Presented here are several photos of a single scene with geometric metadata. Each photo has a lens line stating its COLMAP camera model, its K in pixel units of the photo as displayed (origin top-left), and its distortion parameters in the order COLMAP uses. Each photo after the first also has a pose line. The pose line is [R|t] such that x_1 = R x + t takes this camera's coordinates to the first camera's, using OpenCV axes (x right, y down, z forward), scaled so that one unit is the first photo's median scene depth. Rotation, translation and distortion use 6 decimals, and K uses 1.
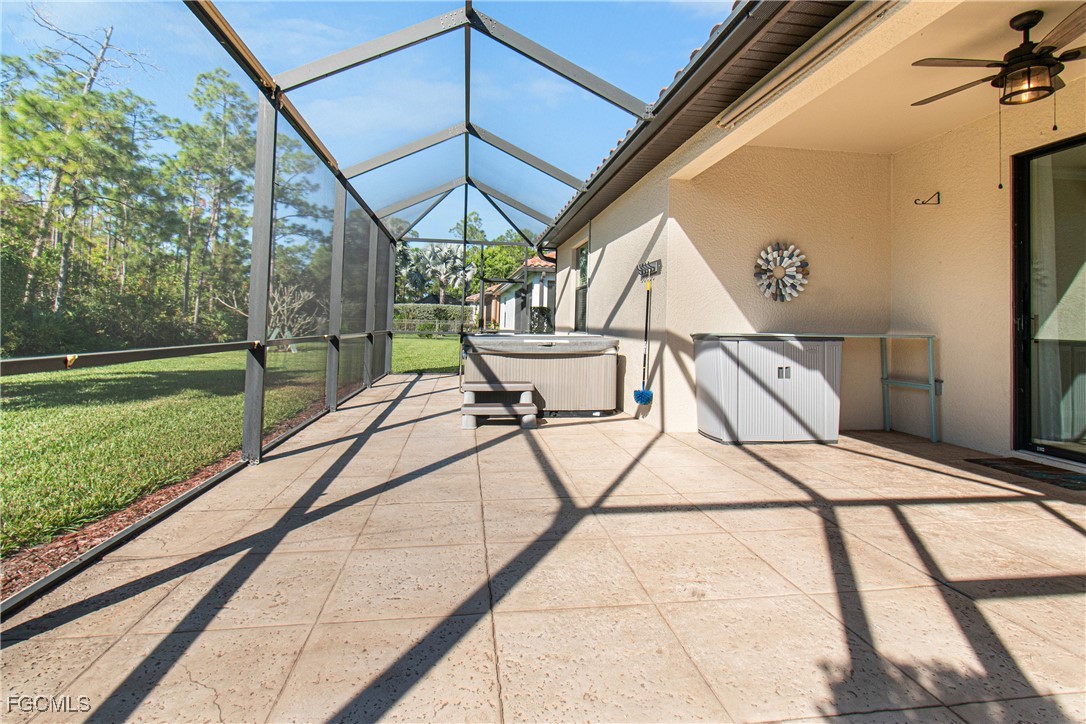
lens RADIAL K [[527.5, 0, 524.5], [0, 527.5, 309.5], [0, 0, 1]] dist [0.007860, 0.003023]
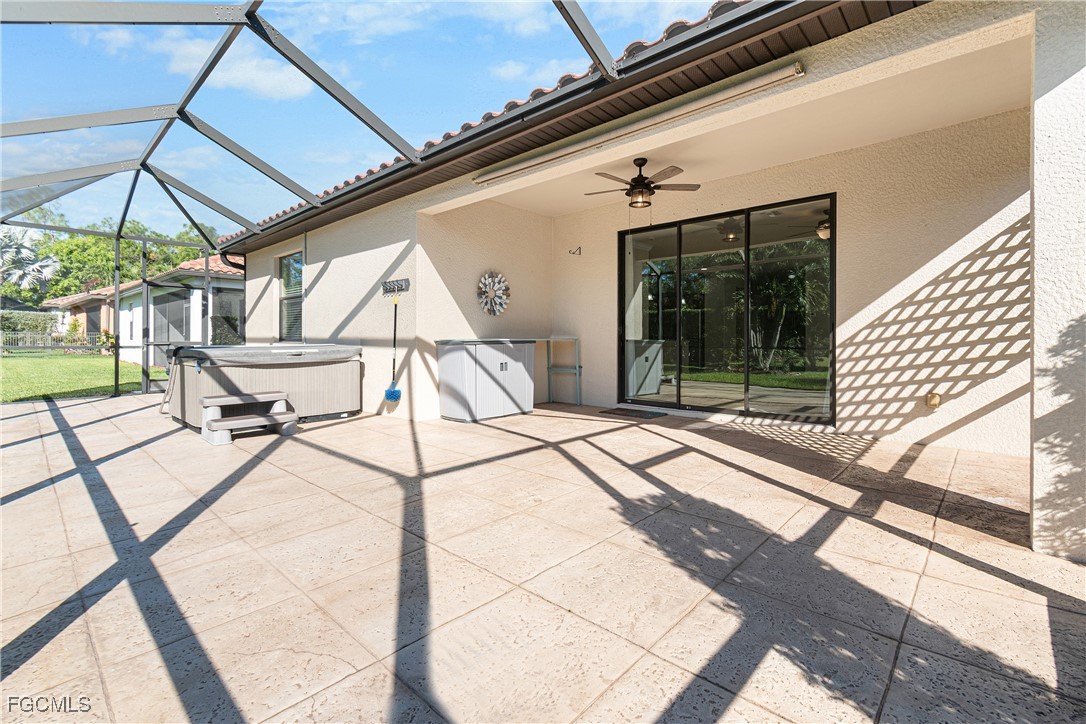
lens RADIAL K [[490.0, 0, 544.9], [0, 490.0, 351.5], [0, 0, 1]] dist [0.001678, -0.000215]
pose [[0.759491, -0.035039, 0.649573, -0.263113], [-0.007596, 0.998003, 0.062716, -0.002603], [-0.650473, -0.052566, 0.757708, -0.051233]]
